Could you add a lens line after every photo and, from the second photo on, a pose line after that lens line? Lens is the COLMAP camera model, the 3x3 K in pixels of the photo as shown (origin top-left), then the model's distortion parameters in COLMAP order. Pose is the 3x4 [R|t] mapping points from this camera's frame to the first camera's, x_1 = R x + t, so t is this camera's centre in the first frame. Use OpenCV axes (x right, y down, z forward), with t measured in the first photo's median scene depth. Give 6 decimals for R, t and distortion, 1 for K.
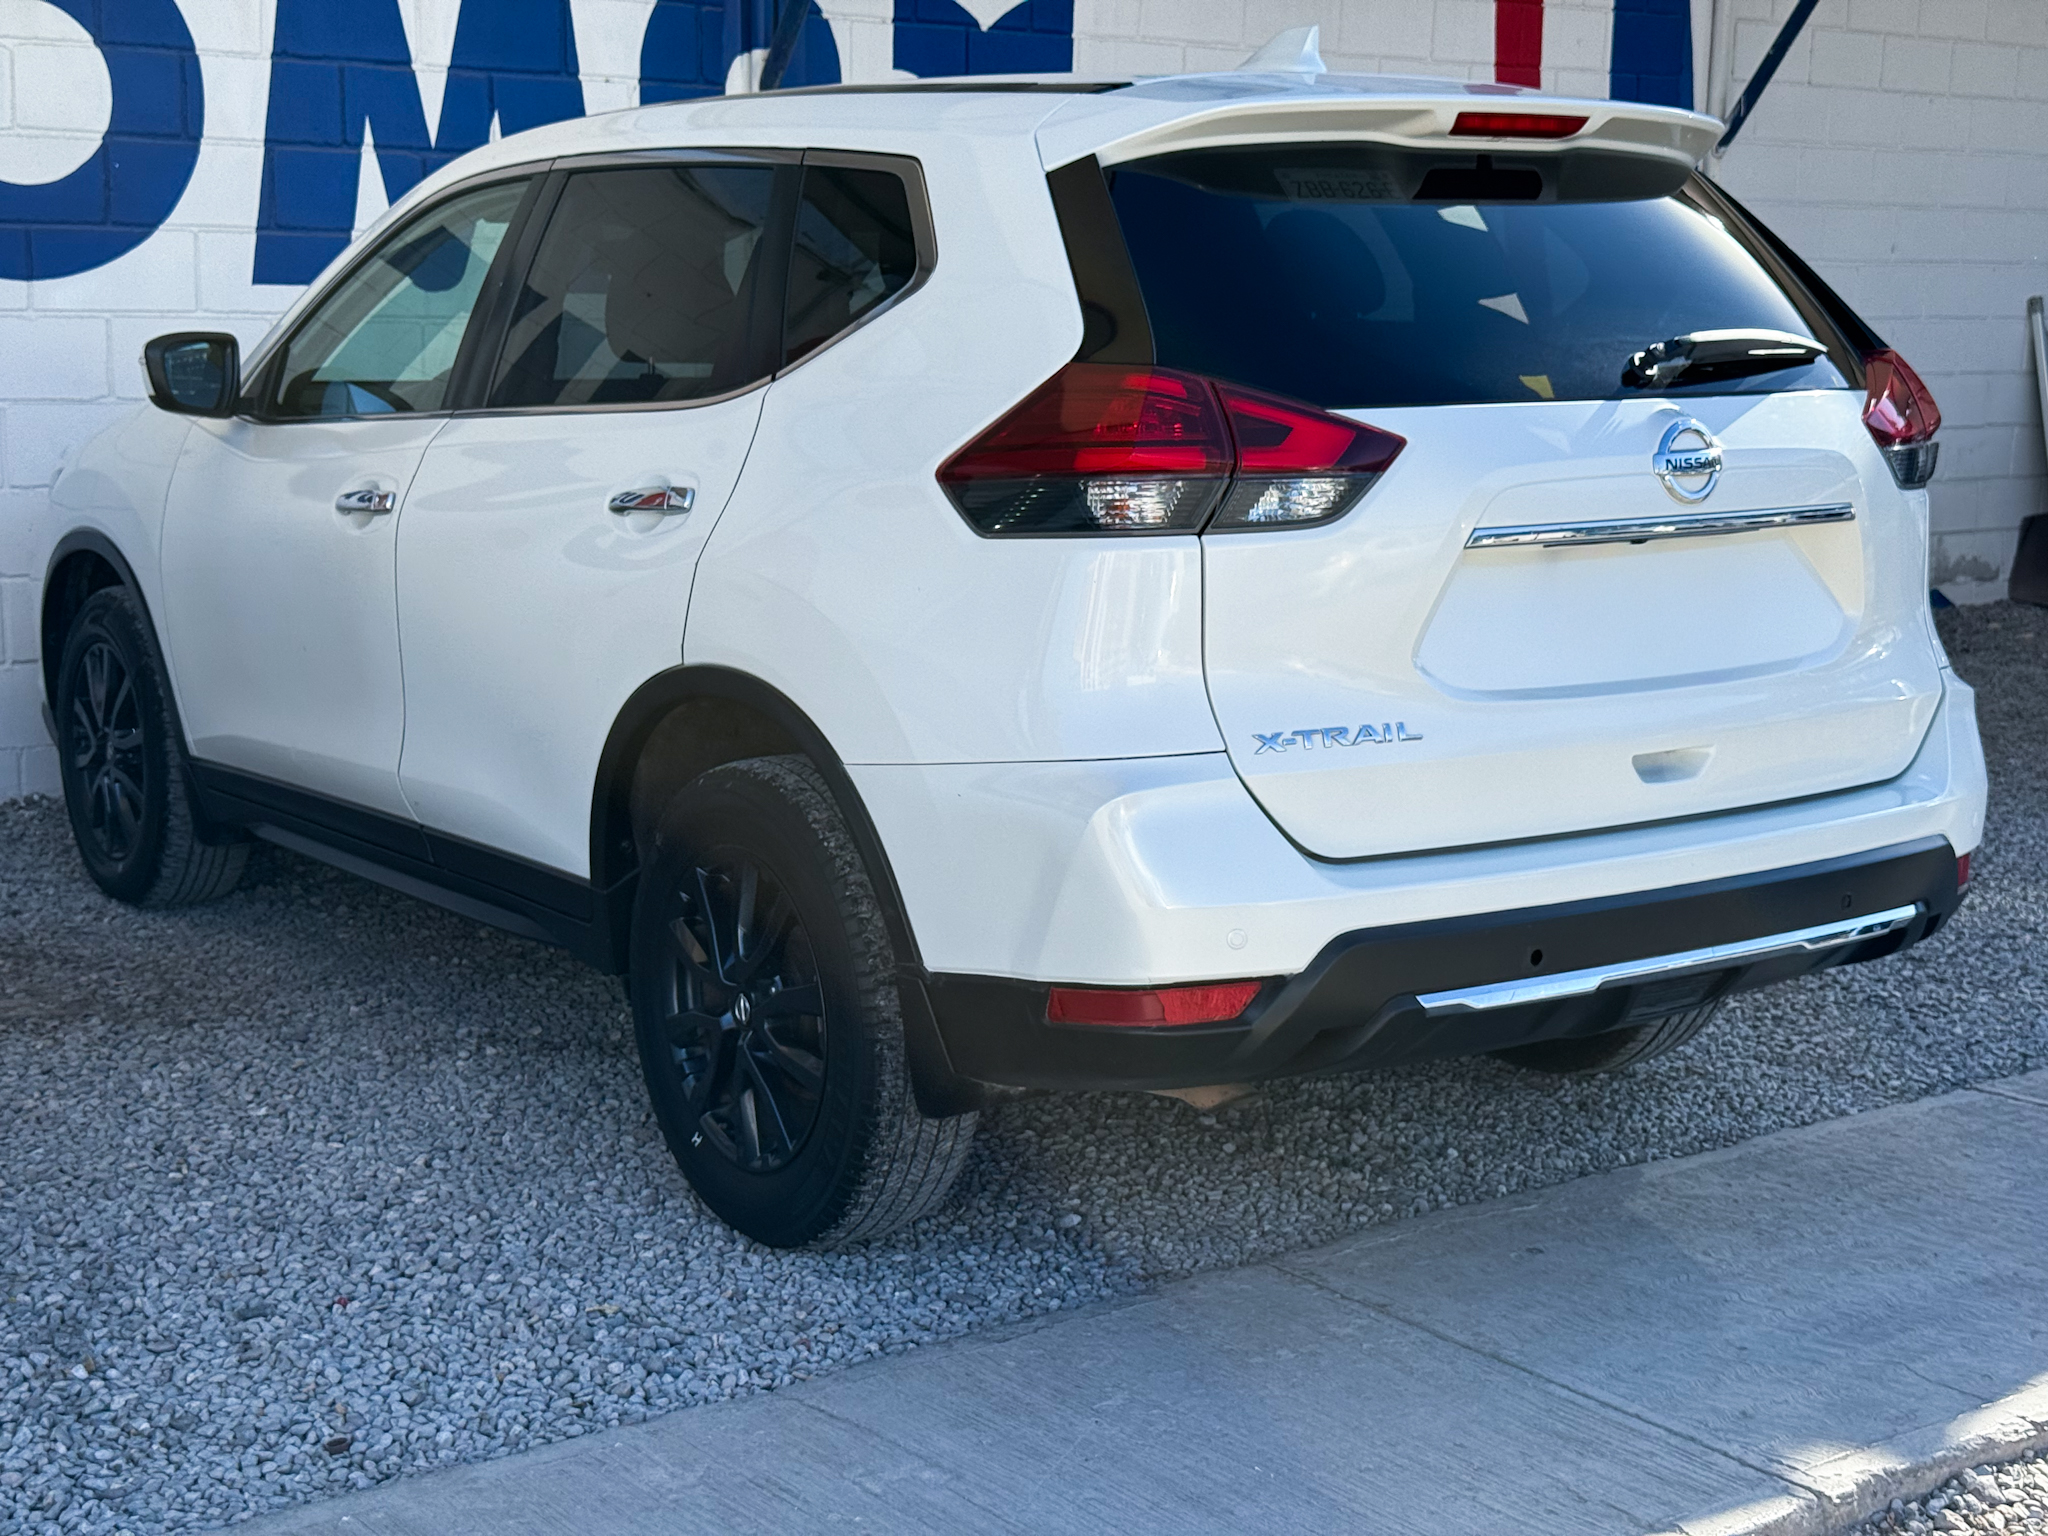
lens RADIAL K [[2880.4, 0, 1024.0], [0, 2880.4, 768.0], [0, 0, 1]] dist [0.208158, -0.539786]
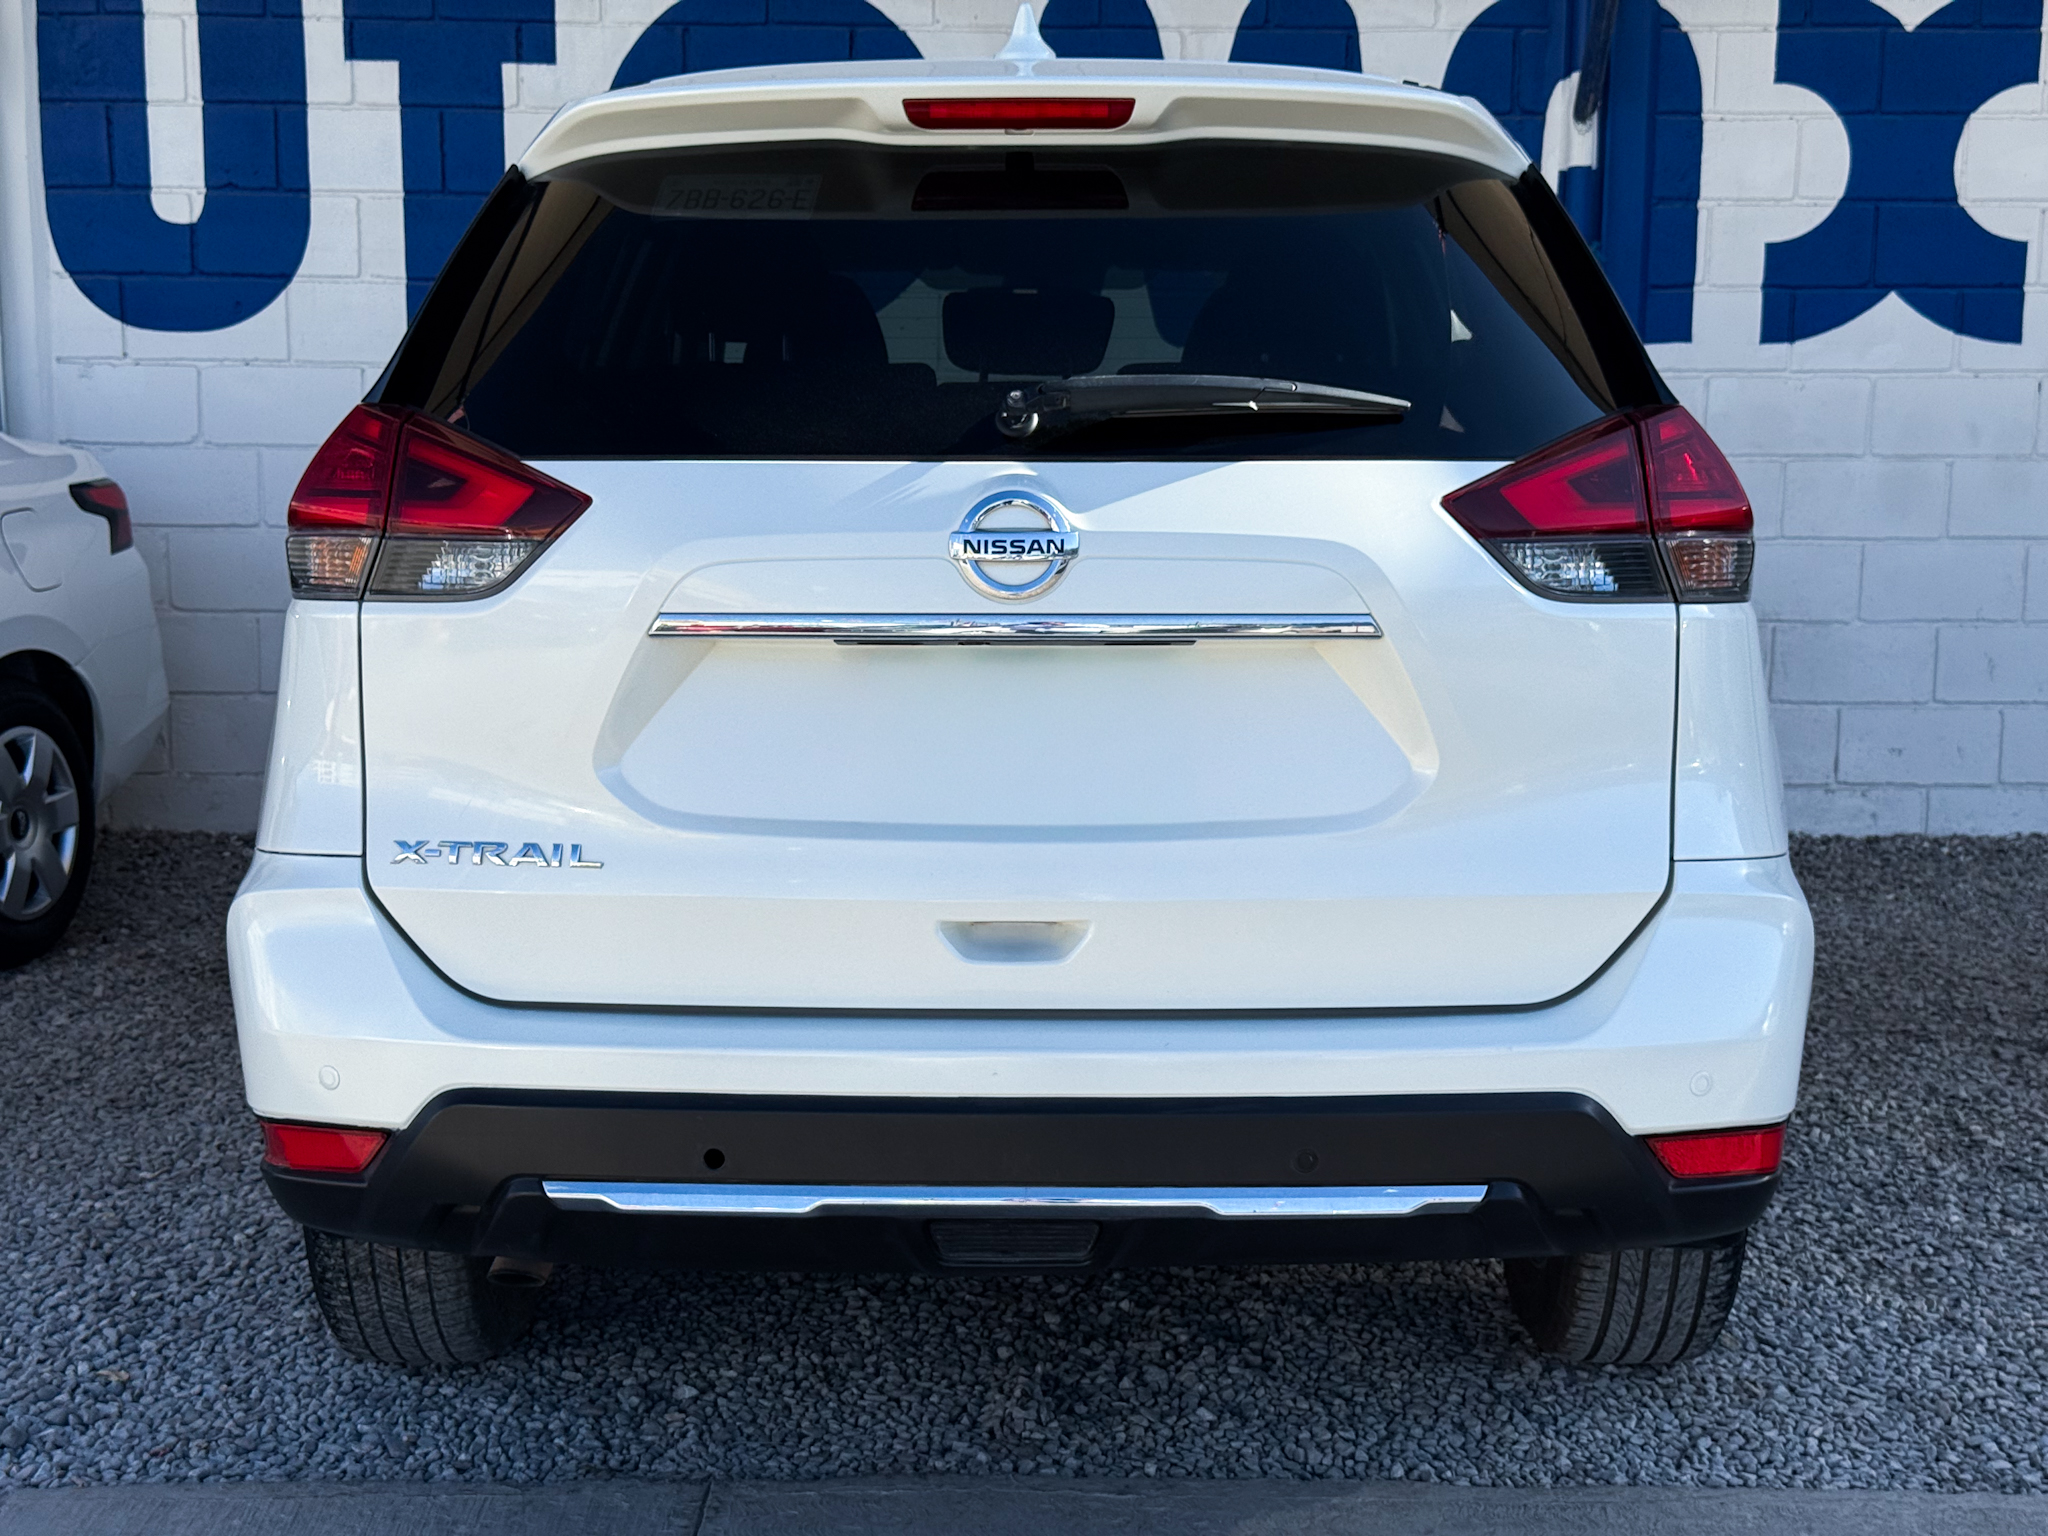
lens RADIAL K [[2876.2, 0, 1006.5], [0, 2876.2, 774.4], [0, 0, 1]] dist [0.189164, -0.460528]
pose [[0.801082, 0.083199, -0.592745, 0.573773], [-0.095341, 0.995385, 0.010862, -0.045117], [0.590913, 0.047811, 0.805317, 0.335220]]
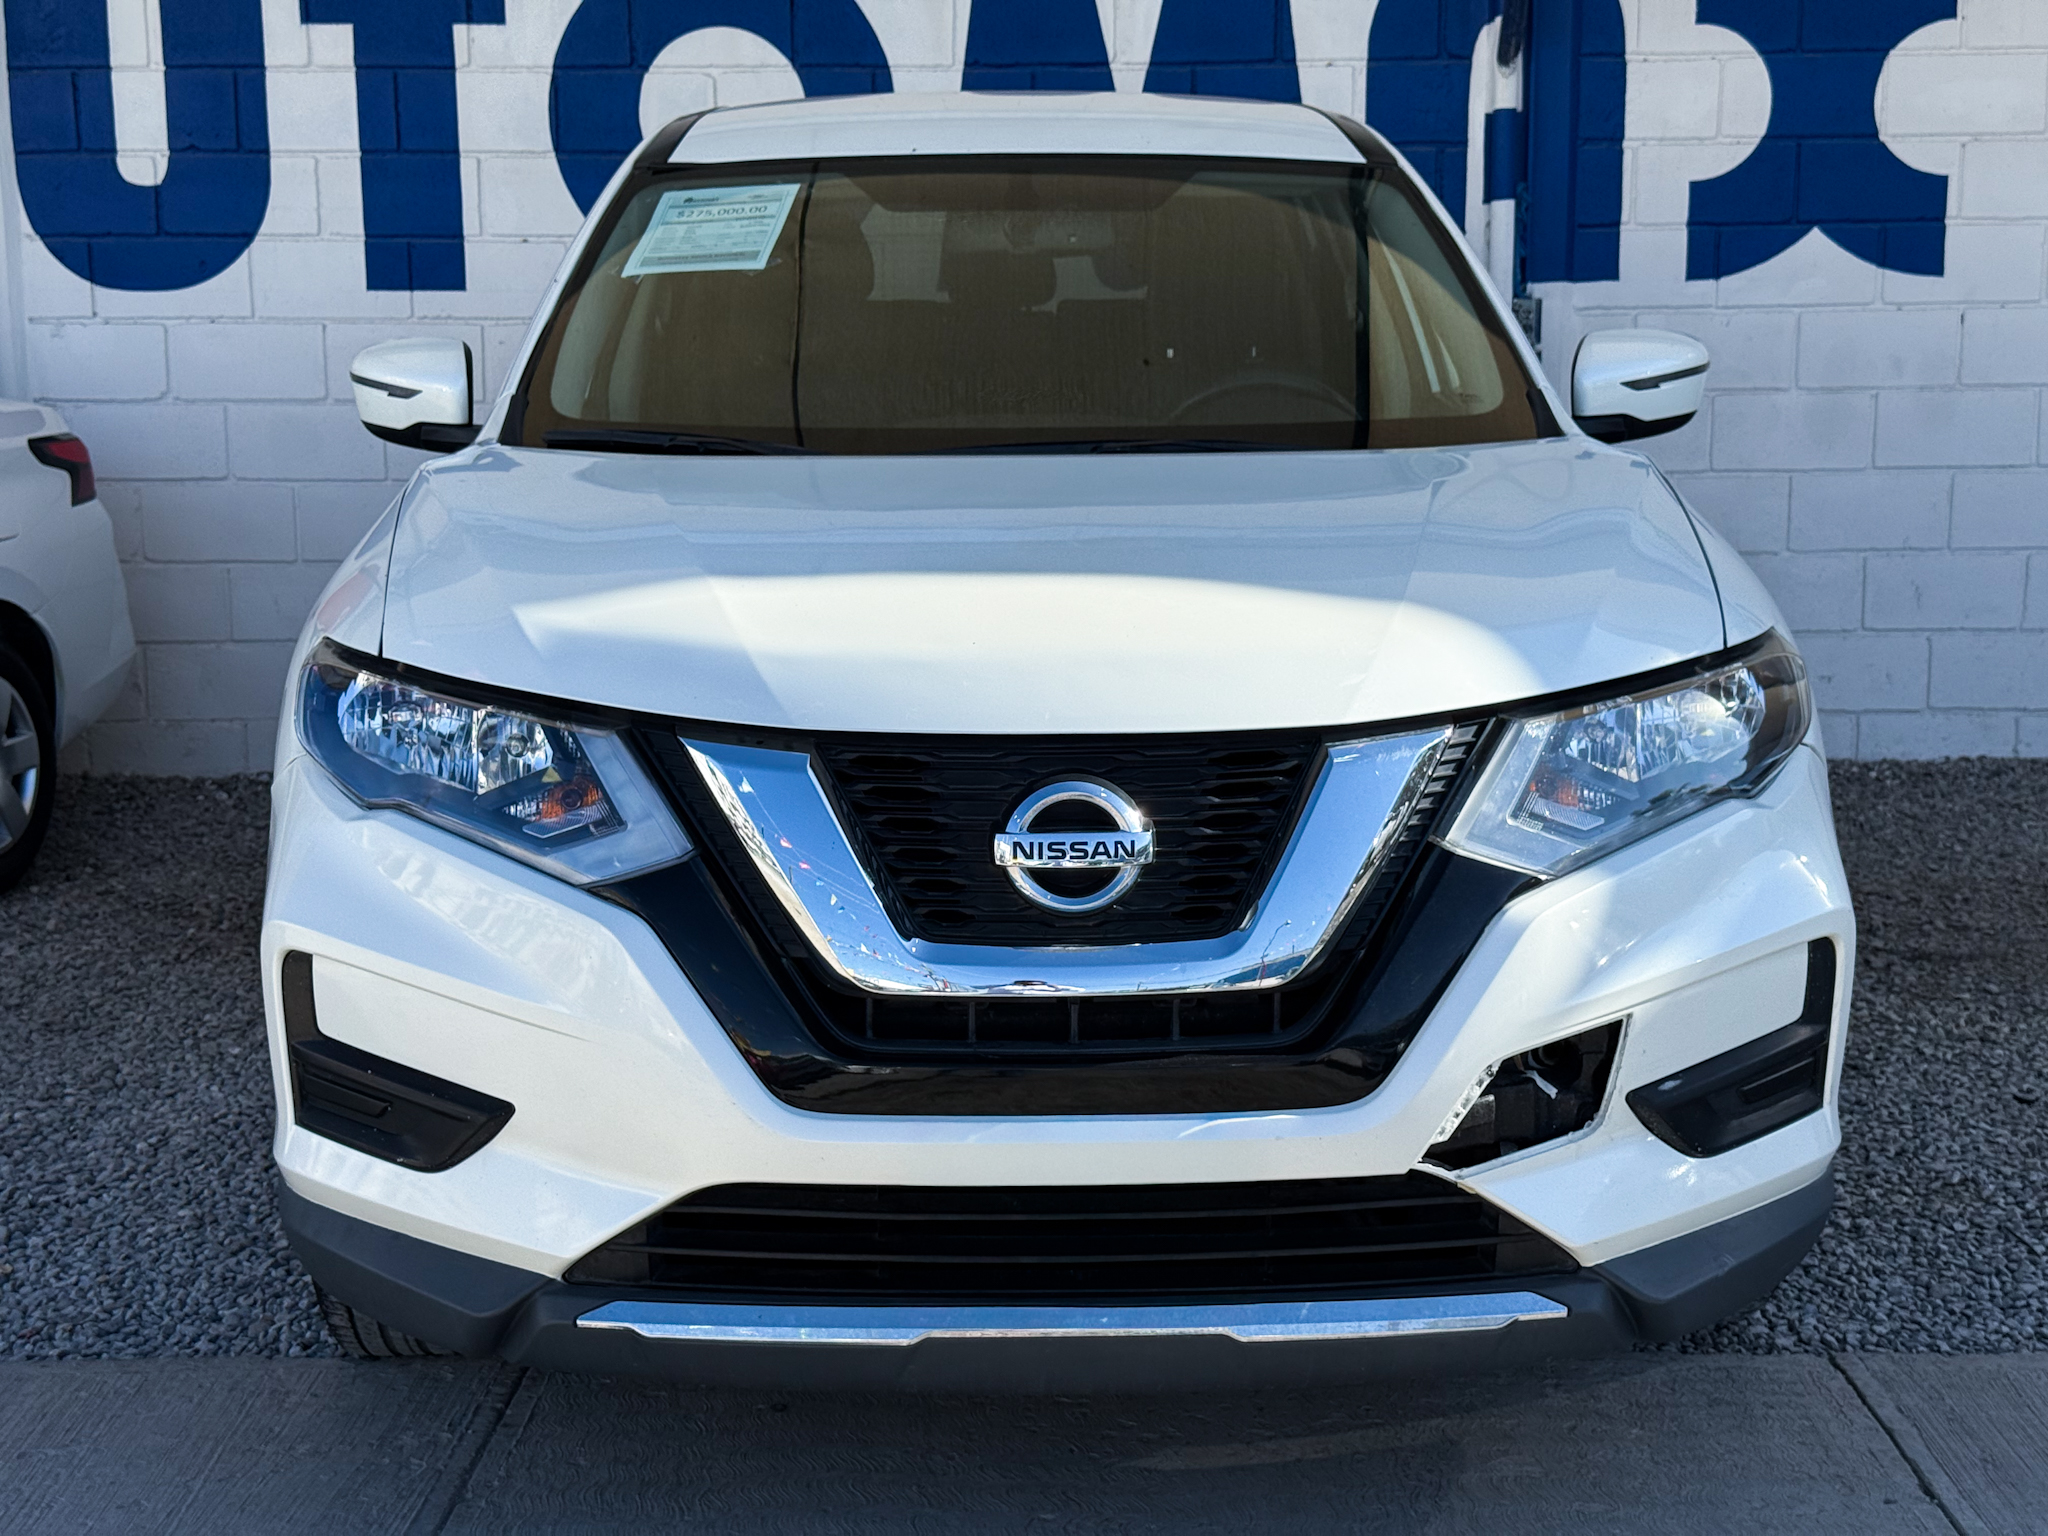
lens RADIAL K [[2868.4, 0, 1024.0], [0, 2868.4, 768.0], [0, 0, 1]] dist [0.205872, -0.521193]
pose [[0.789372, 0.080989, -0.608549, 0.660968], [-0.083156, 0.996230, 0.024718, -0.039502], [0.608257, 0.031093, 0.793131, 0.347670]]
